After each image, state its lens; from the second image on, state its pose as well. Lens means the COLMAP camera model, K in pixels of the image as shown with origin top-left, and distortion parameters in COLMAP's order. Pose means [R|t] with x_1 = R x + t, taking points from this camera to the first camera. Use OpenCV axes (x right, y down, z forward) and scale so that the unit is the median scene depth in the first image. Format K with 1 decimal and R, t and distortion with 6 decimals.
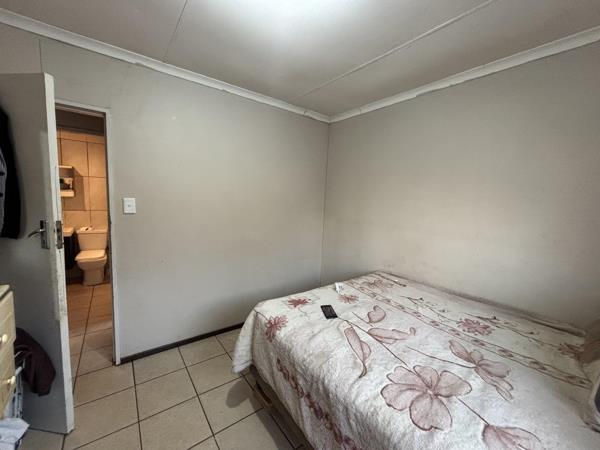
lens RADIAL K [[241.4, 0, 300.0], [0, 241.4, 225.0], [0, 0, 1]] dist [0.002261, 0.000168]
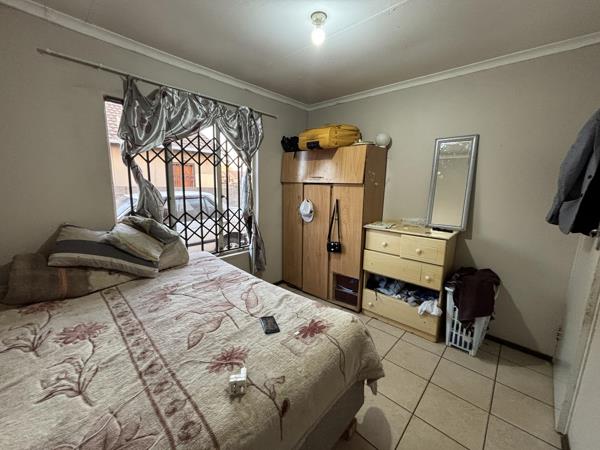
lens RADIAL K [[241.4, 0, 300.0], [0, 241.4, 225.0], [0, 0, 1]] dist [0.002261, 0.000168]
pose [[-0.983293, -0.033703, -0.178881, 0.152972], [-0.081452, 0.960304, 0.266799, -0.147694], [0.162789, 0.276912, -0.947006, 1.469890]]
